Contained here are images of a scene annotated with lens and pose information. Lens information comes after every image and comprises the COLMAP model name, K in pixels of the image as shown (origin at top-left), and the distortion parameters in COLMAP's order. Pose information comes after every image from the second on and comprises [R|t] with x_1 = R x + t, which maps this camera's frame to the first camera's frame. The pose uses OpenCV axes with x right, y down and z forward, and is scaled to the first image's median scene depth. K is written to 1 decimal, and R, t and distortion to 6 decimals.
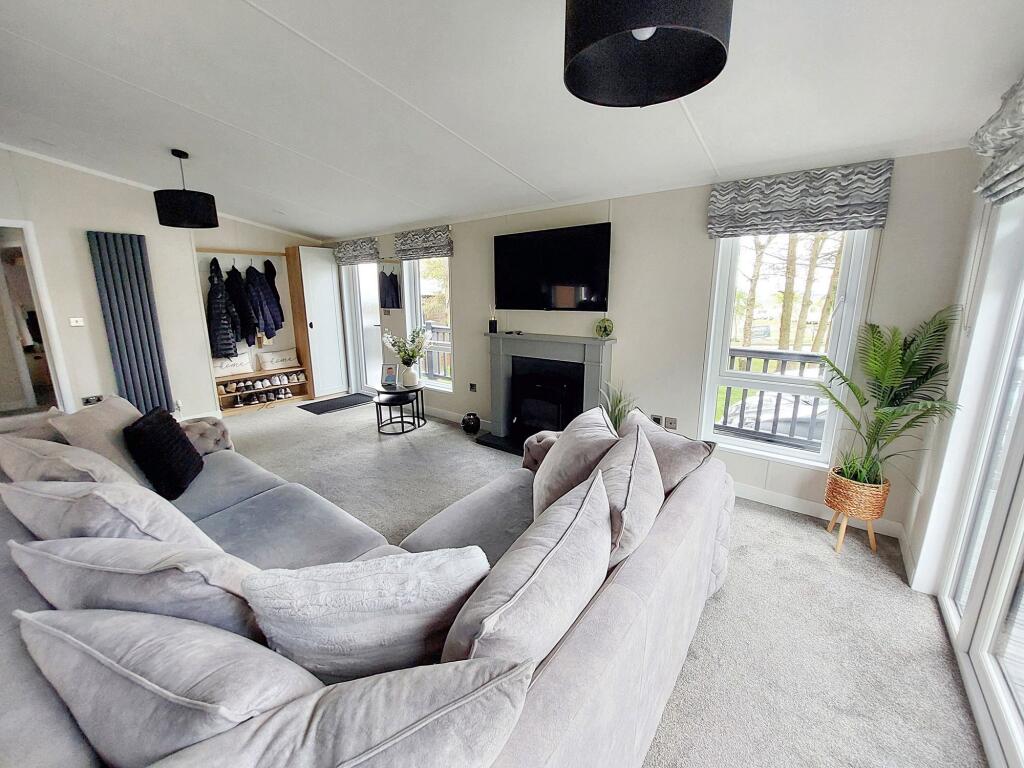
lens RADIAL K [[405.1, 0, 501.5], [0, 405.1, 382.6], [0, 0, 1]] dist [-0.001467, -0.000099]
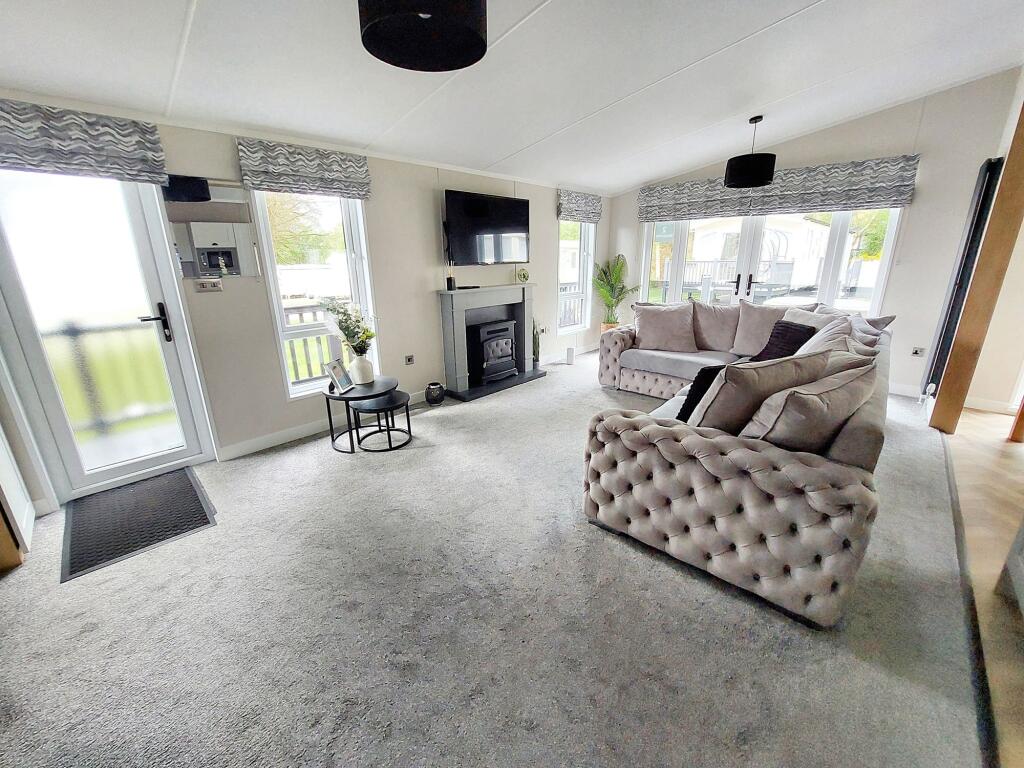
lens RADIAL K [[405.1, 0, 501.5], [0, 405.1, 382.6], [0, 0, 1]] dist [-0.001467, -0.000099]
pose [[0.101594, -0.299075, 0.948806, -0.895130], [0.218371, 0.937184, 0.272029, -0.133778], [-0.970563, 0.179555, 0.160522, 0.664751]]
